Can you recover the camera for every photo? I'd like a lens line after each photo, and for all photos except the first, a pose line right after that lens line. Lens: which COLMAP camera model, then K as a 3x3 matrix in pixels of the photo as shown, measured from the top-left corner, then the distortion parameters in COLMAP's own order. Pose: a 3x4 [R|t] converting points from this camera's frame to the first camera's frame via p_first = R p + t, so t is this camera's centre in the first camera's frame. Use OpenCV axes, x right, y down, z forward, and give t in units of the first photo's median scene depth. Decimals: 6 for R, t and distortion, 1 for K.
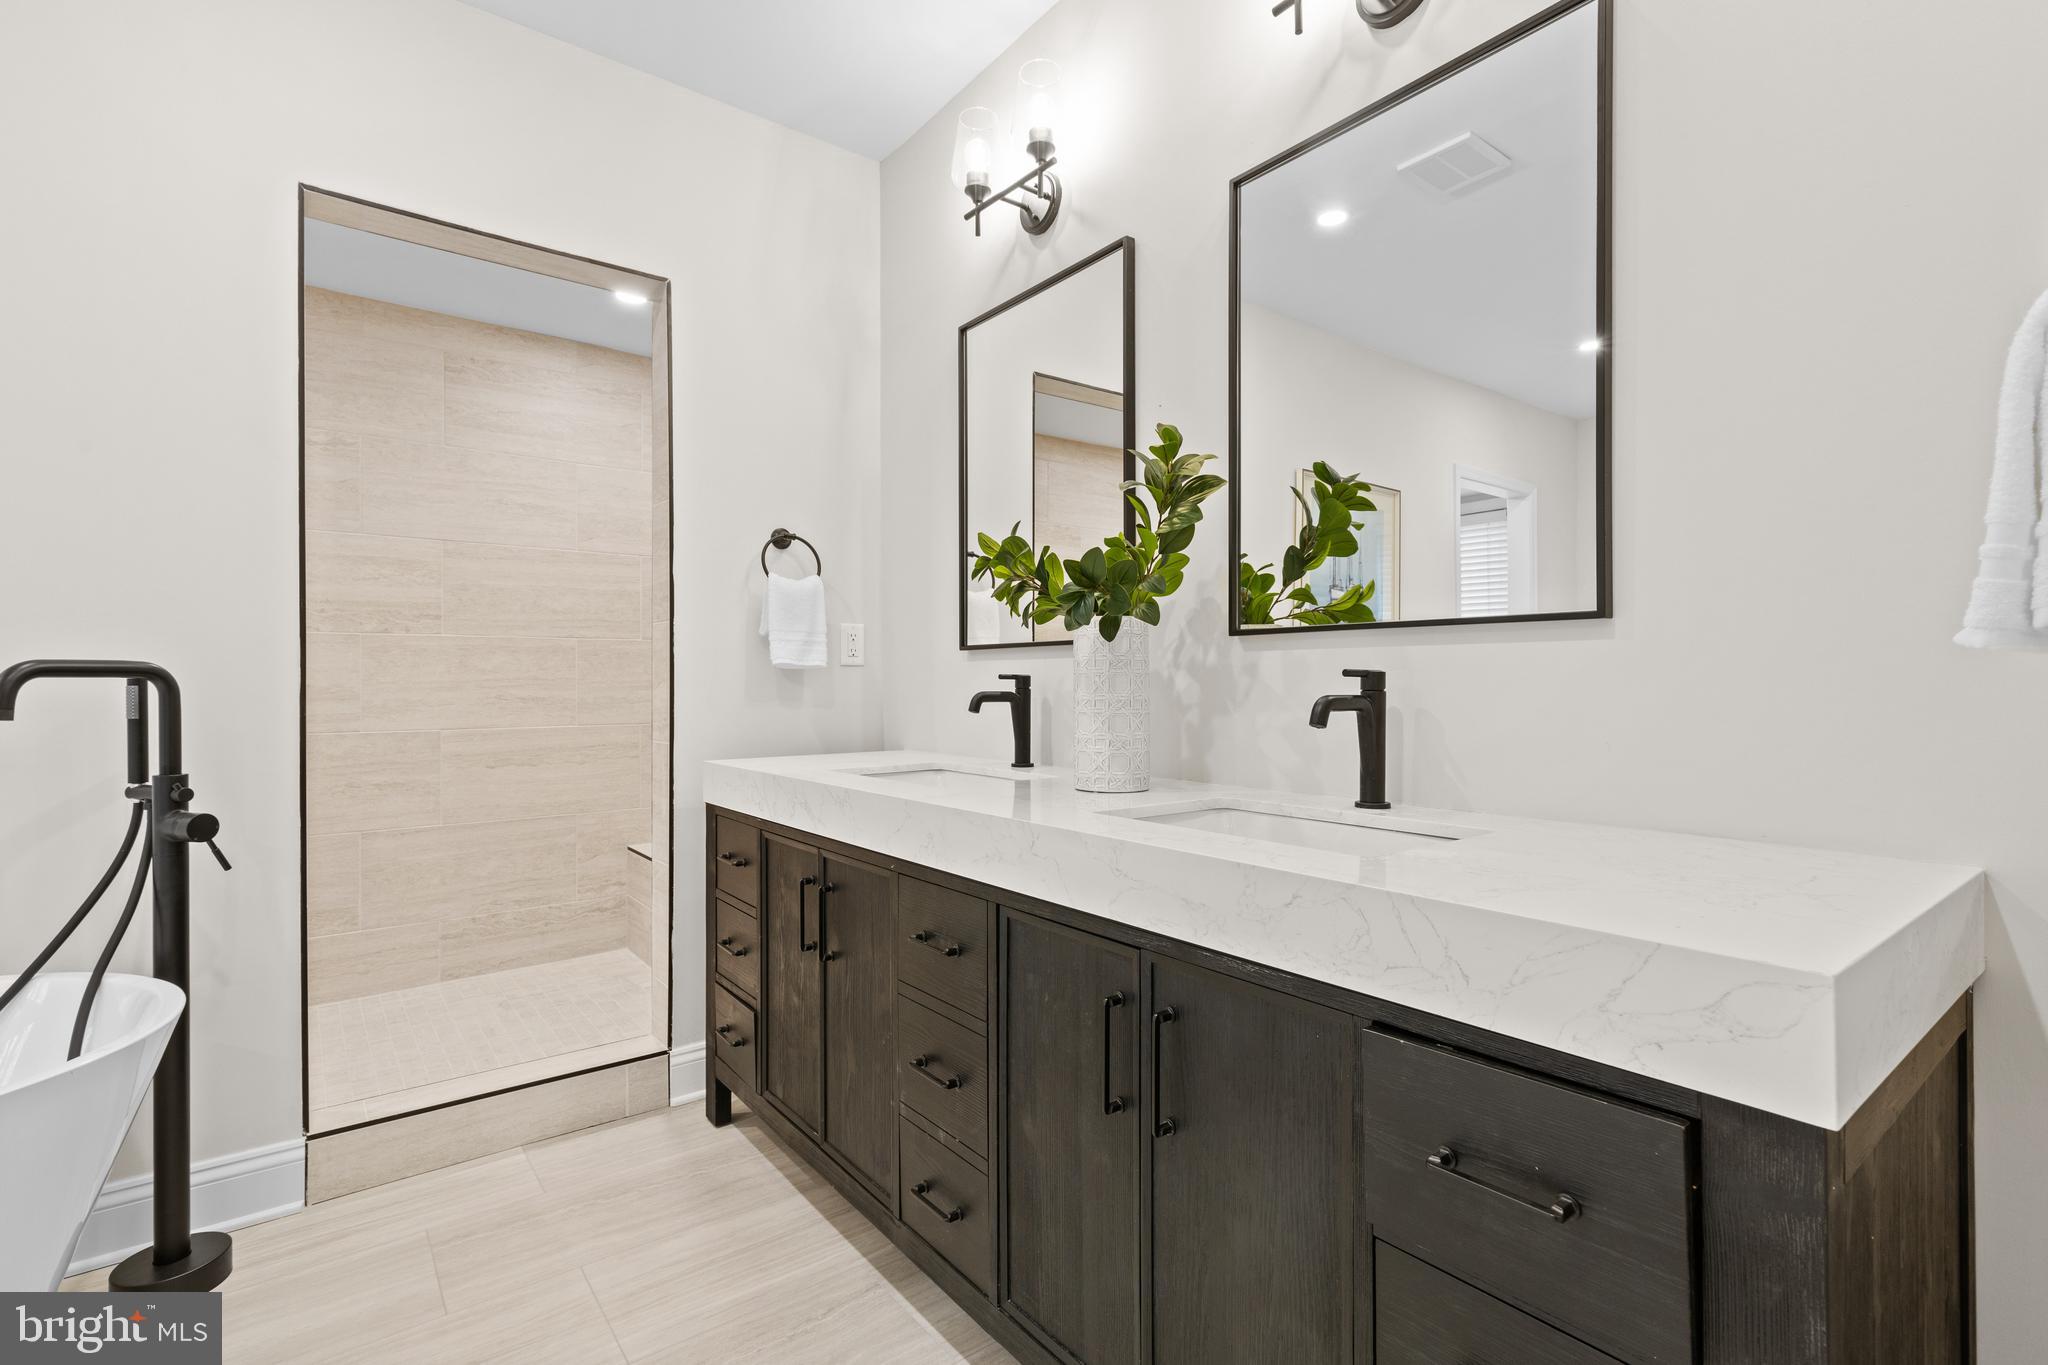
lens RADIAL K [[938.9, 0, 1021.4], [0, 938.9, 677.6], [0, 0, 1]] dist [0.002886, 0.001612]
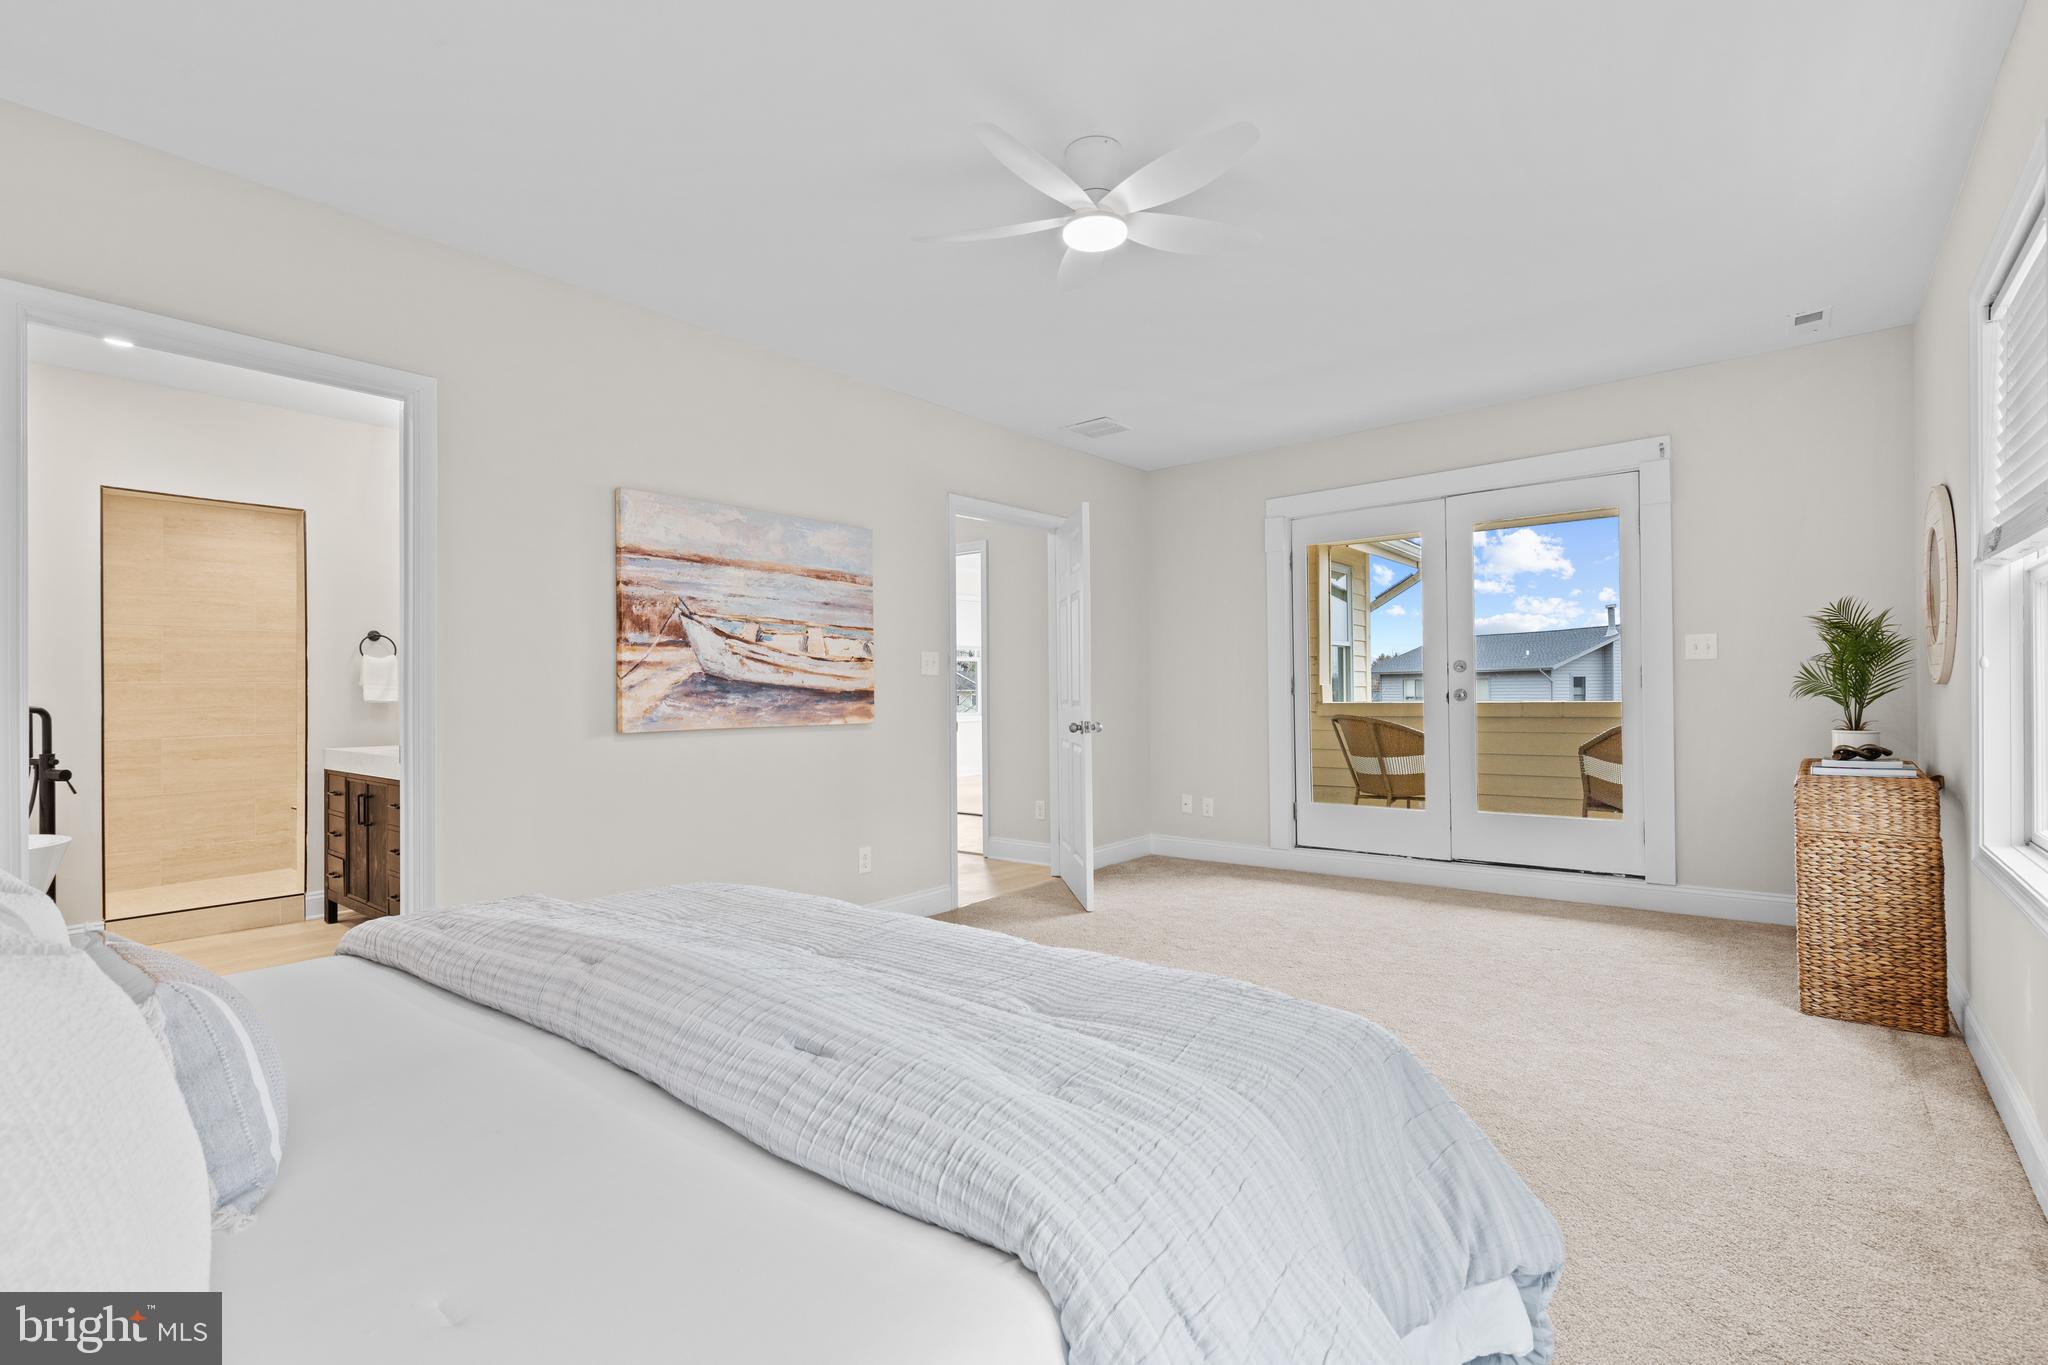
lens RADIAL K [[938.9, 0, 1029.1], [0, 938.9, 684.8], [0, 0, 1]] dist [0.002886, 0.001612]
pose [[0.973864, -0.002501, 0.227117, 0.723747], [0.002921, 0.999995, -0.001514, -0.044979], [-0.227112, 0.002138, 0.973866, -1.404160]]
